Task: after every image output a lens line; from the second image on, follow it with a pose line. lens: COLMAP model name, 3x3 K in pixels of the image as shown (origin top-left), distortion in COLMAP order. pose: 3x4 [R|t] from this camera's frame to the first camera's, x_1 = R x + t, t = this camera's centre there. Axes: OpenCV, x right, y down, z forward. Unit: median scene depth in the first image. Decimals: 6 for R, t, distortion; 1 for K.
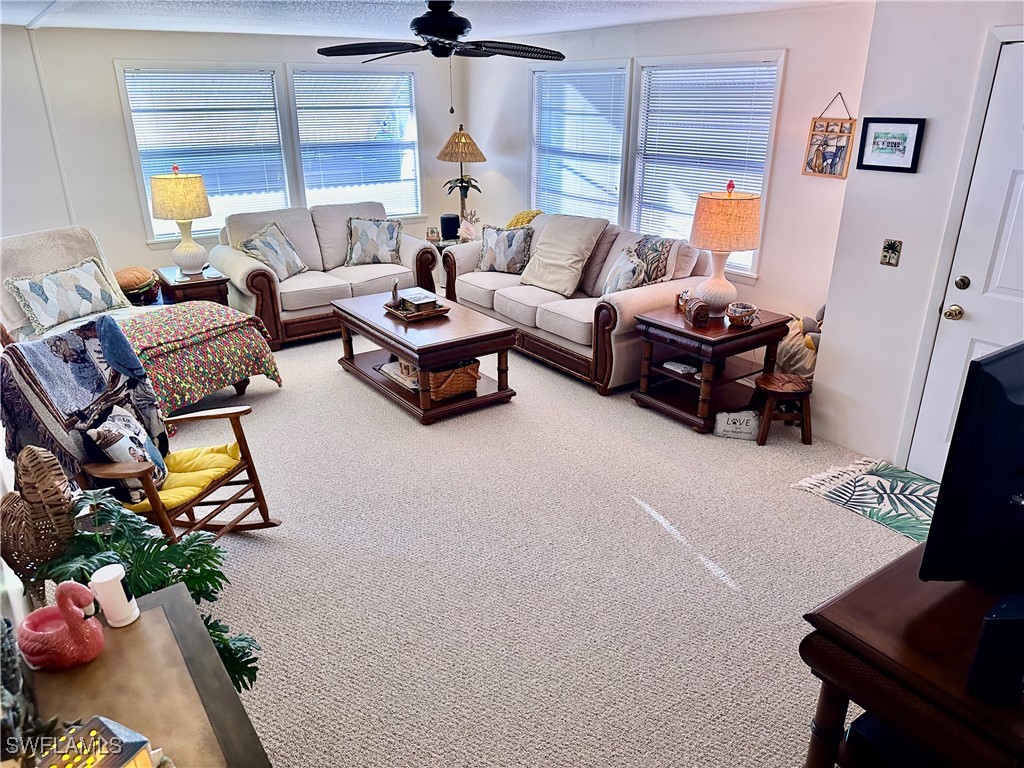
lens RADIAL K [[734.7, 0, 512.1], [0, 734.7, 386.0], [0, 0, 1]] dist [0.006660, -0.002506]
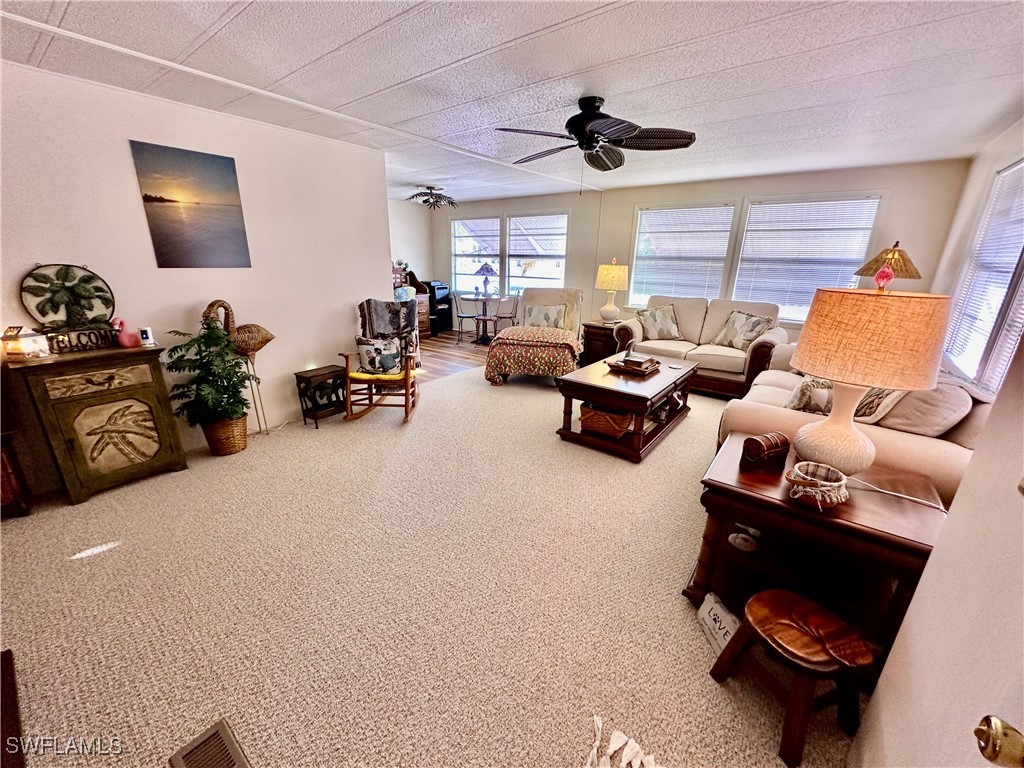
lens RADIAL K [[408.8, 0, 514.0], [0, 408.8, 386.7], [0, 0, 1]] dist [0.004476, 0.000559]
pose [[0.306945, 0.301455, -0.902723, 0.475839], [-0.375499, 0.909923, 0.176182, -0.126029], [0.874520, 0.284893, 0.392493, 0.591164]]
